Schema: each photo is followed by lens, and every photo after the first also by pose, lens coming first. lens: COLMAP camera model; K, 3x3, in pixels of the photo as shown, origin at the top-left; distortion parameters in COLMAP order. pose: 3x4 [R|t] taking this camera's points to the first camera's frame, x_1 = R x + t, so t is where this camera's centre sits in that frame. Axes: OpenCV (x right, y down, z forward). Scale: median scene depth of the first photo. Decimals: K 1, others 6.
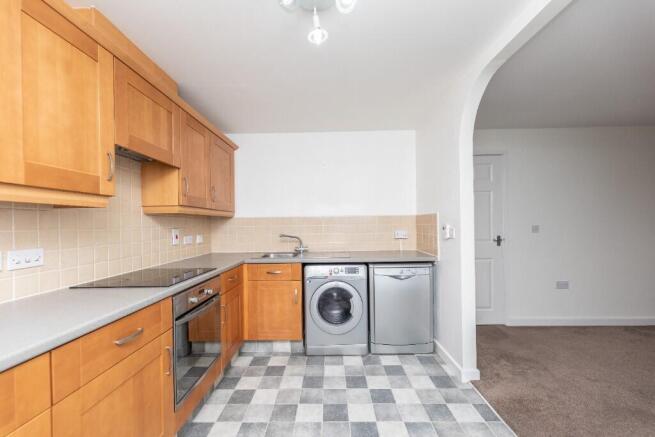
lens RADIAL K [[265.8, 0, 324.4], [0, 265.8, 224.1], [0, 0, 1]] dist [0.000116, 0.000086]
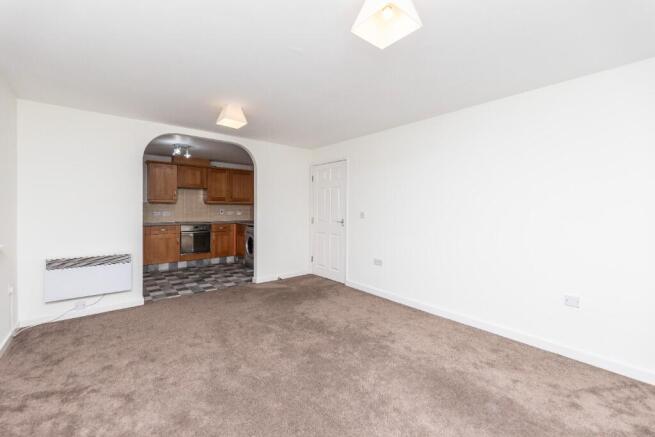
lens RADIAL K [[268.9, 0, 323.1], [0, 268.9, 210.8], [0, 0, 1]] dist [-0.000580, -0.000080]
pose [[0.649277, 0.026198, -0.760100, 2.170177], [-0.016577, 0.999657, 0.020295, -0.031540], [0.760371, -0.000577, 0.649489, 0.018535]]
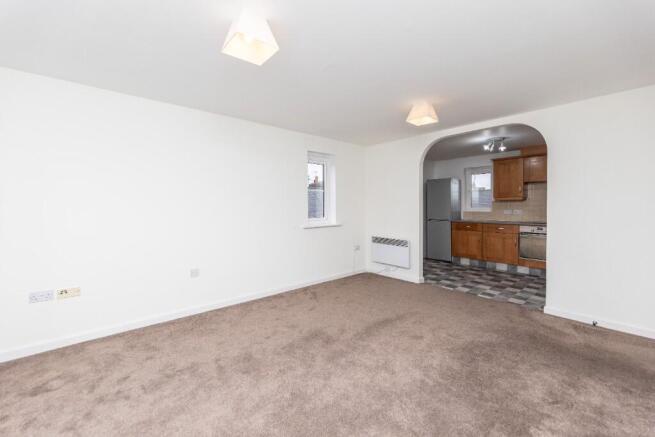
lens RADIAL K [[268.9, 0, 323.1], [0, 268.9, 210.8], [0, 0, 1]] dist [-0.000580, -0.000080]
pose [[-0.742781, 0.027337, -0.668977, 2.125205], [0.013183, 0.999570, 0.026209, -0.024515], [0.669405, 0.010649, -0.742821, 1.088115]]
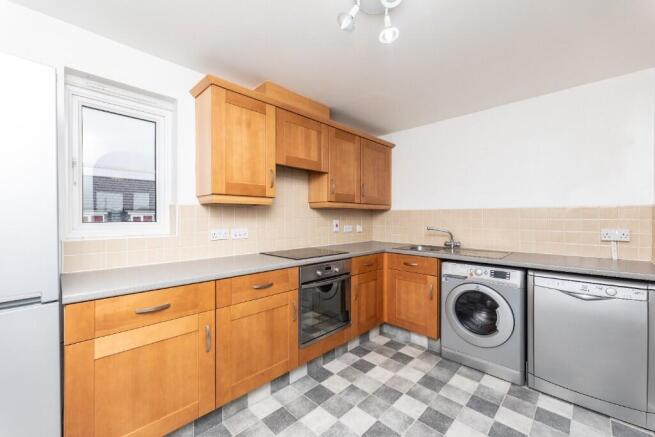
lens RADIAL K [[261.2, 0, 327.5], [0, 261.2, 218.5], [0, 0, 1]] dist [-0.000650, -0.000151]
pose [[0.727379, 0.017011, -0.686025, 0.276031], [-0.011699, 0.999855, 0.012388, -0.001423], [0.686136, -0.000985, 0.727472, 0.056138]]
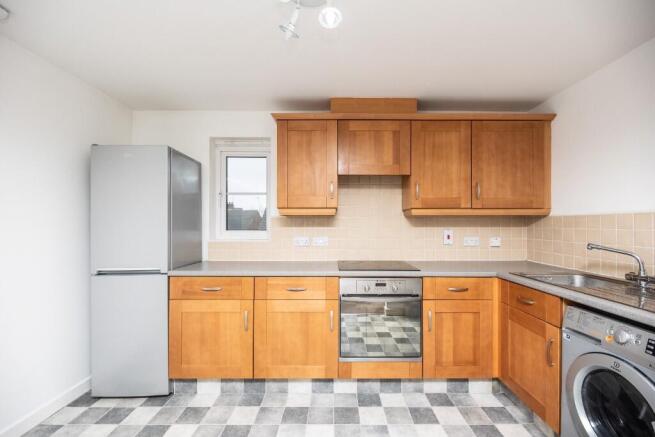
lens RADIAL K [[265.9, 0, 338.4], [0, 265.9, 226.3], [0, 0, 1]] dist [-0.002154, -0.000574]
pose [[0.036928, 0.012527, -0.999239, 0.464415], [-0.002432, 0.999920, 0.012445, -0.006569], [0.999315, 0.001970, 0.036956, 0.541482]]
